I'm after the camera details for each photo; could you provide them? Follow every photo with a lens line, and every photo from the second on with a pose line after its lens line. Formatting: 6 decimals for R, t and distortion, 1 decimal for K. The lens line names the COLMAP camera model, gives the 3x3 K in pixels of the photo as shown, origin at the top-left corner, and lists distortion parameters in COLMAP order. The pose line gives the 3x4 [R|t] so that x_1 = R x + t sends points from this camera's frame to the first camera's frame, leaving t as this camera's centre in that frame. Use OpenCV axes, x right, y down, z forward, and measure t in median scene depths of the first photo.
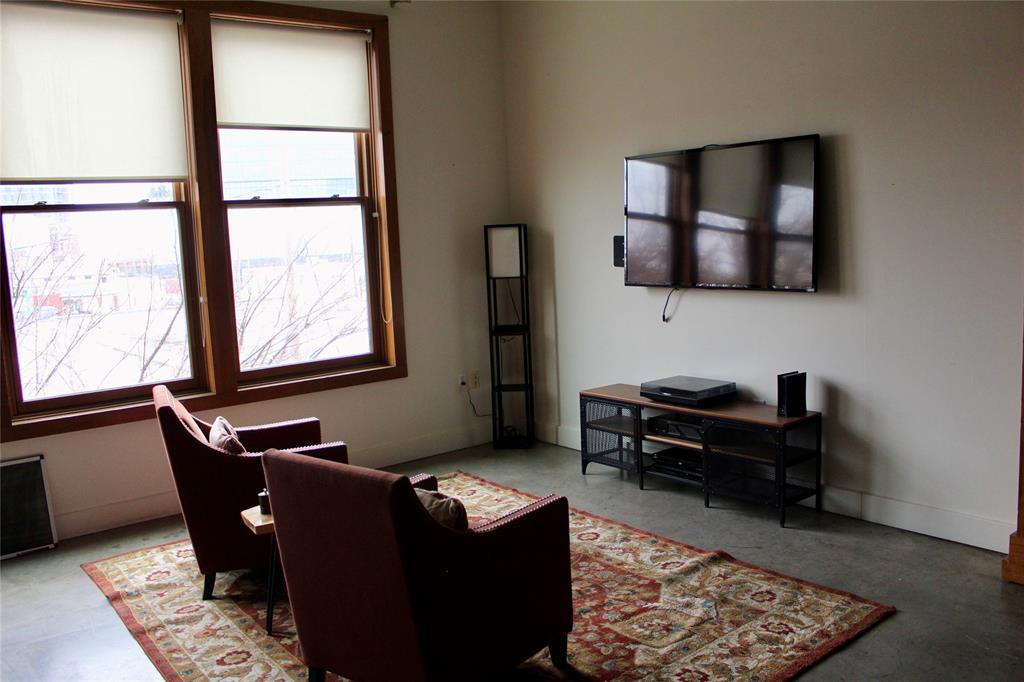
lens RADIAL K [[862.3, 0, 509.3], [0, 862.3, 343.2], [0, 0, 1]] dist [-0.162349, 0.143337]
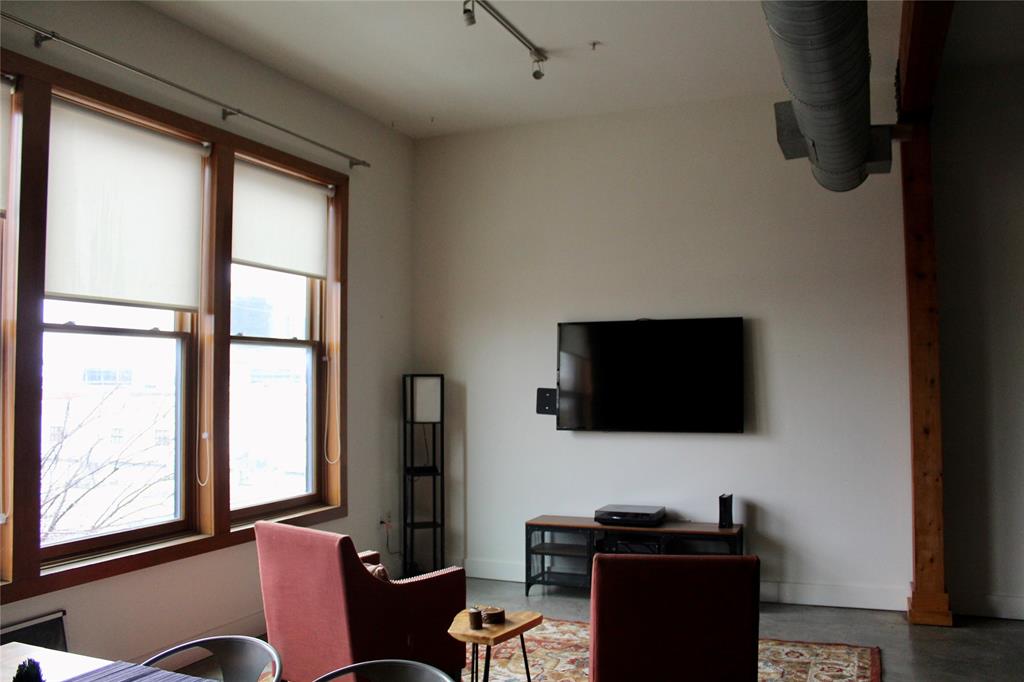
lens RADIAL K [[862.3, 0, 519.5], [0, 862.3, 339.1], [0, 0, 1]] dist [-0.162349, 0.143337]
pose [[0.871029, 0.064253, 0.487010, -0.495525], [0.027180, 0.983586, -0.178381, 0.020016], [-0.490478, 0.168612, 0.854986, -0.008508]]
